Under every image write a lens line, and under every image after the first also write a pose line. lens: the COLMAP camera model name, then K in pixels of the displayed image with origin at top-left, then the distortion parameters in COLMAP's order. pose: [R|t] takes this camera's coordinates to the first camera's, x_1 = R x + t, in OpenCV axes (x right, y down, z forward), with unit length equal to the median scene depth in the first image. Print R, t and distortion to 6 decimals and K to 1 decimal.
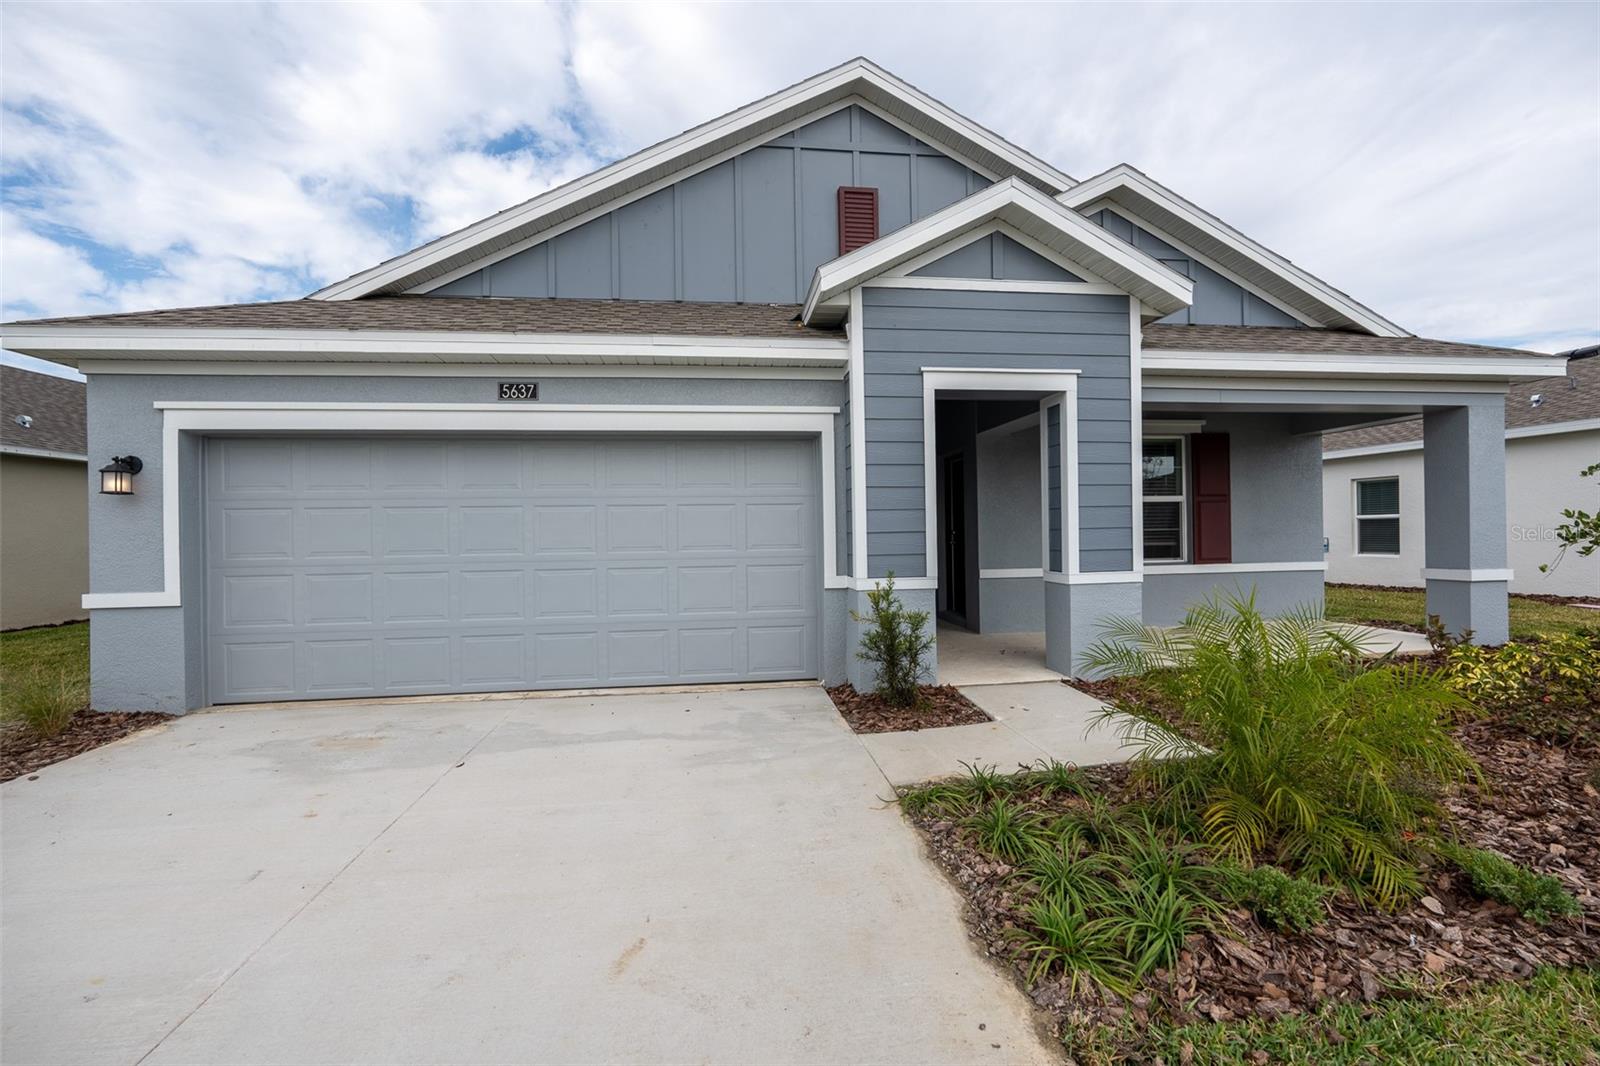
lens RADIAL K [[701.5, 0, 801.6], [0, 701.5, 528.4], [0, 0, 1]] dist [-0.003747, -0.000931]
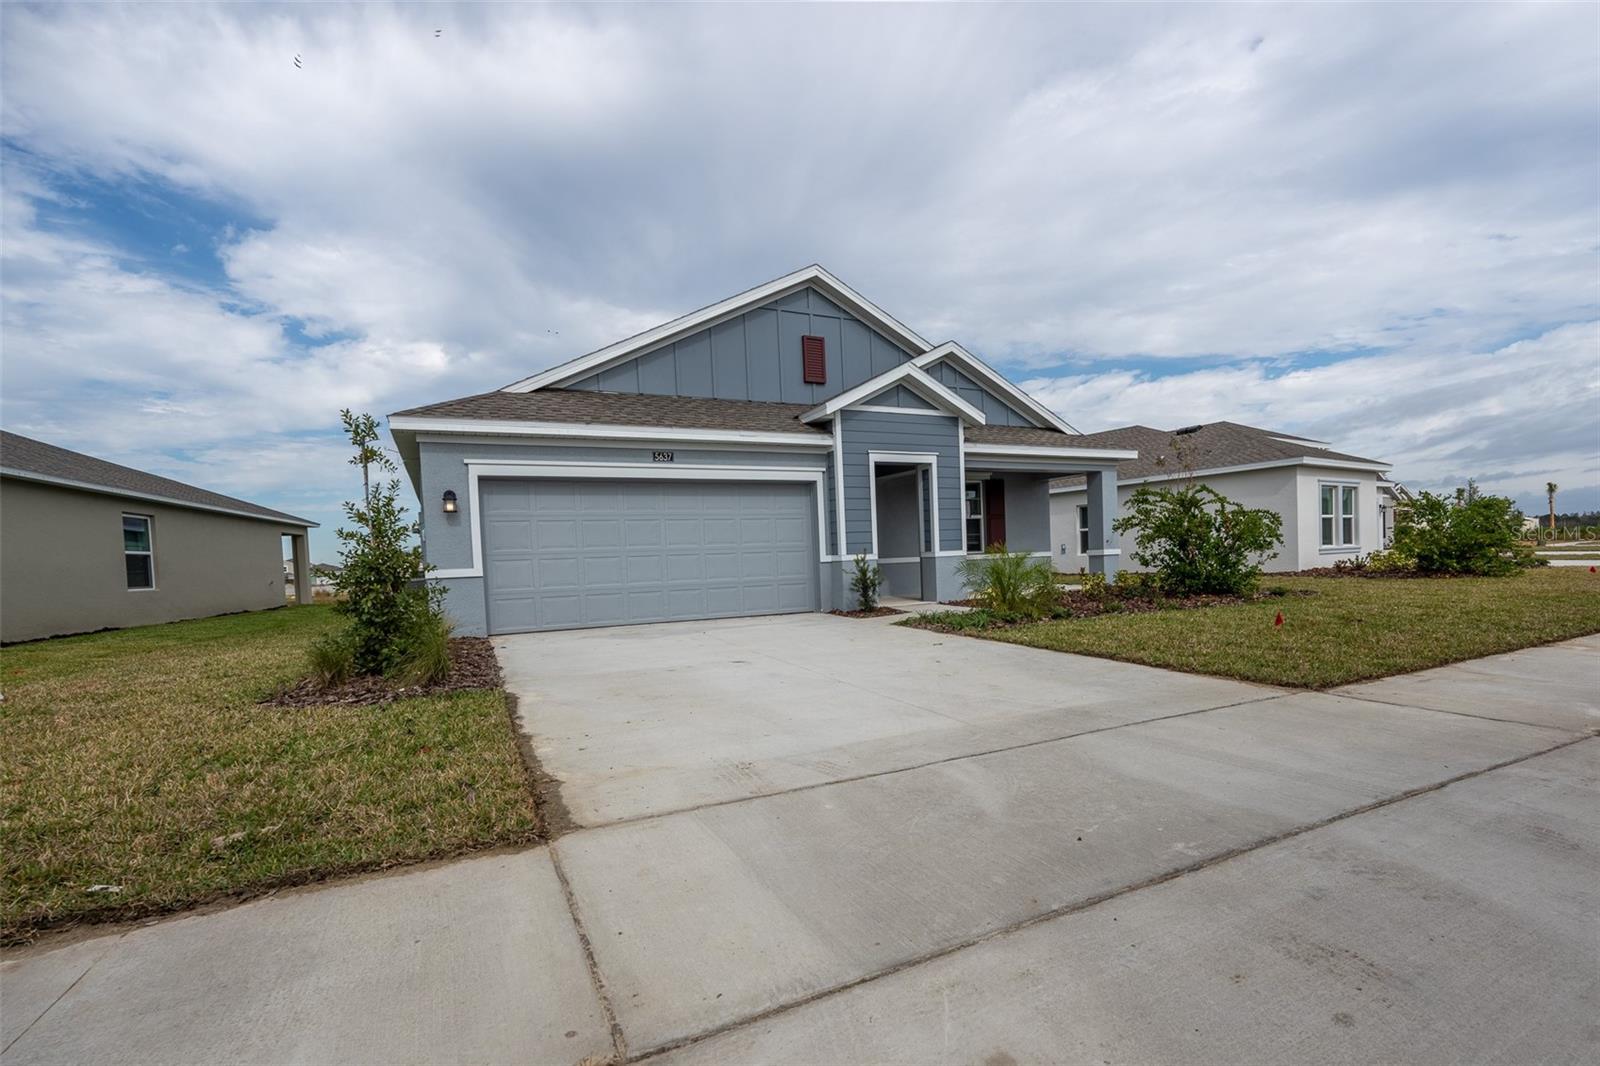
lens RADIAL K [[777.9, 0, 877.2], [0, 777.9, 563.5], [0, 0, 1]] dist [-0.008062, -0.000708]
pose [[0.929367, -0.023320, 0.368419, -0.637480], [0.020816, 0.999725, 0.010769, 0.072809], [-0.368569, -0.002339, 0.929598, -1.091786]]
